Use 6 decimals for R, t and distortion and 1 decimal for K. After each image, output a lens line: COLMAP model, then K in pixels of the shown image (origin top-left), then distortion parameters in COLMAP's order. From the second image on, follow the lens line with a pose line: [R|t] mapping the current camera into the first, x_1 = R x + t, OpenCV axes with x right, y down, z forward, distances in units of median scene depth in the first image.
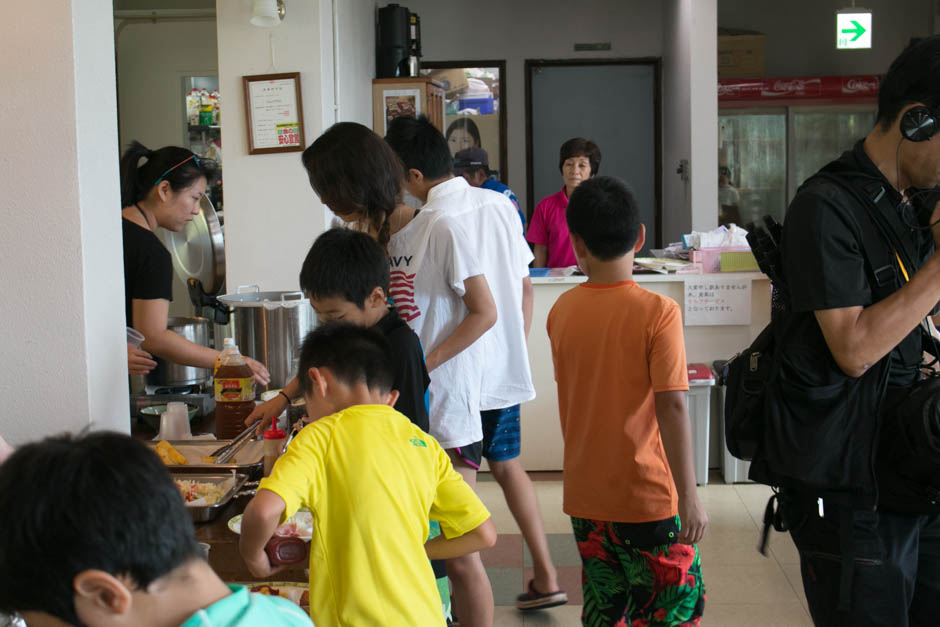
lens RADIAL K [[1561.5, 0, 467.7], [0, 1561.5, 311.9], [0, 0, 1]] dist [-0.046369, 0.153838]
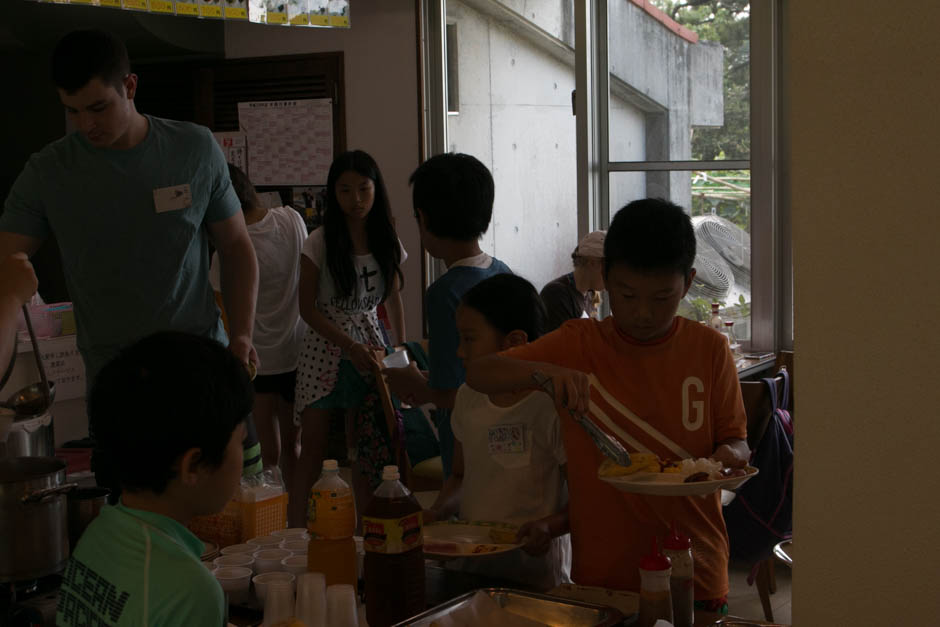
lens RADIAL K [[1561.5, 0, 467.7], [0, 1561.5, 311.9], [0, 0, 1]] dist [-0.046369, 0.153838]
pose [[0.522444, -0.079606, 0.848949, -0.318299], [0.110800, 0.993529, 0.024976, -0.025960], [-0.845444, 0.081015, 0.527884, 0.284190]]
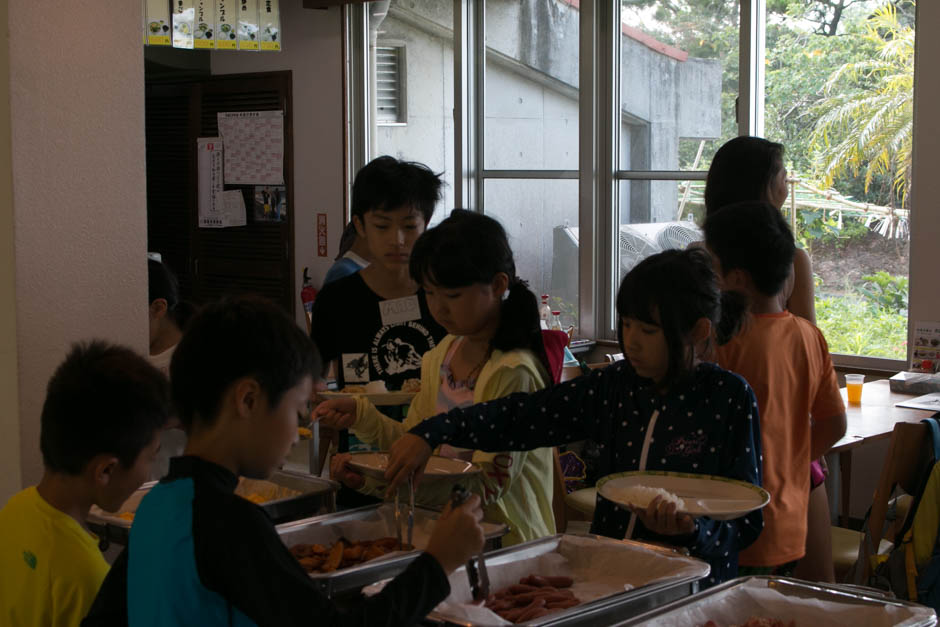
lens RADIAL K [[1561.5, 0, 467.7], [0, 1561.5, 311.9], [0, 0, 1]] dist [-0.046369, 0.153838]
pose [[0.675214, -0.056624, 0.735445, -0.283966], [0.076340, 0.997059, 0.006678, 0.000082], [-0.733661, 0.051635, 0.677551, 0.046847]]
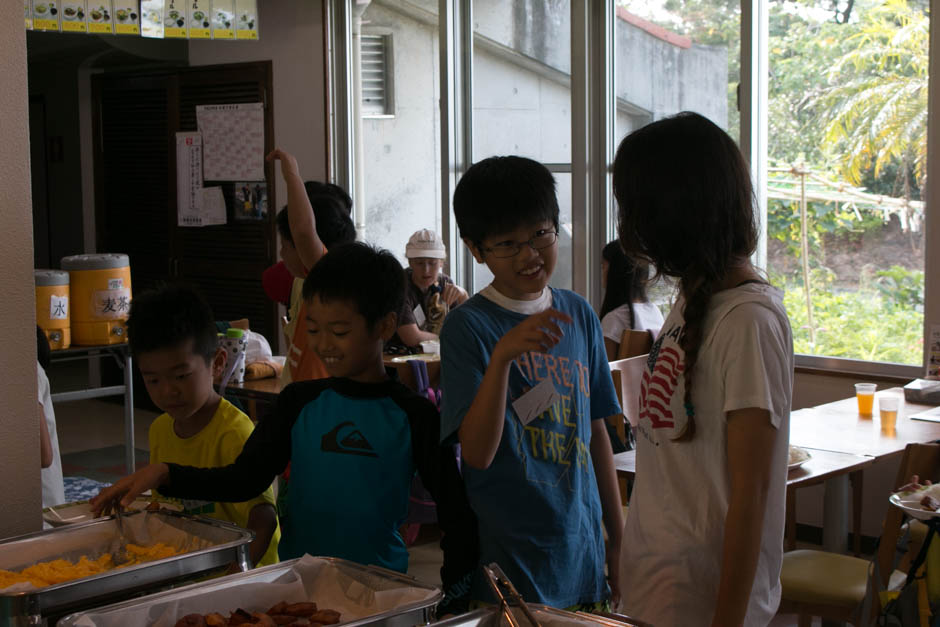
lens RADIAL K [[1561.5, 0, 467.7], [0, 1561.5, 311.9], [0, 0, 1]] dist [-0.046369, 0.153838]
pose [[0.682137, -0.063973, 0.728420, -0.238992], [0.083183, 0.996488, 0.009618, -0.002699], [-0.726477, 0.054031, 0.685063, 0.068779]]
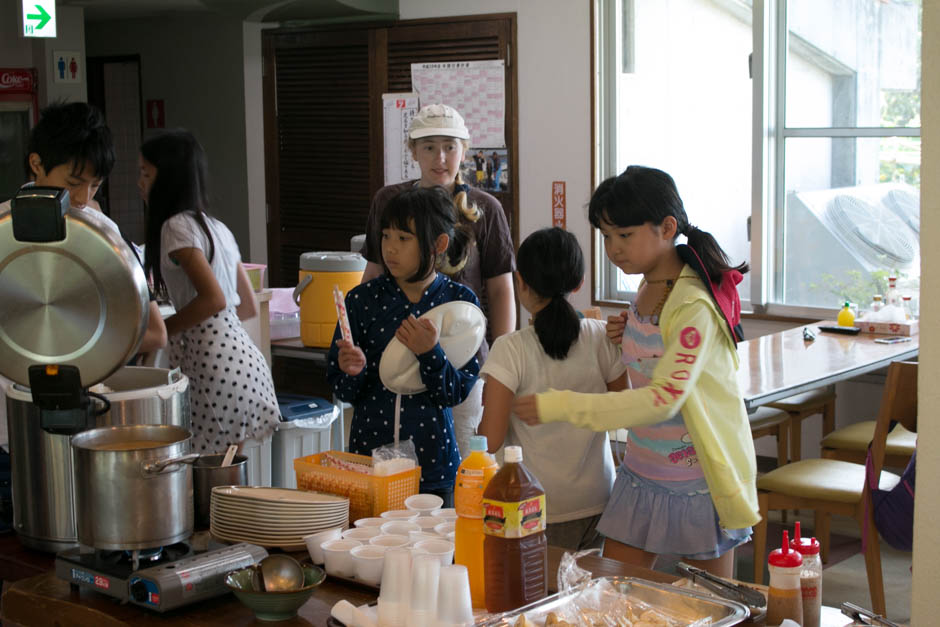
lens RADIAL K [[1561.5, 0, 467.7], [0, 1561.5, 311.9], [0, 0, 1]] dist [-0.046369, 0.153838]
pose [[0.624986, -0.088916, 0.775556, -0.302179], [0.093627, 0.994858, 0.038608, -0.027877], [-0.775001, 0.048483, 0.630097, 0.279246]]
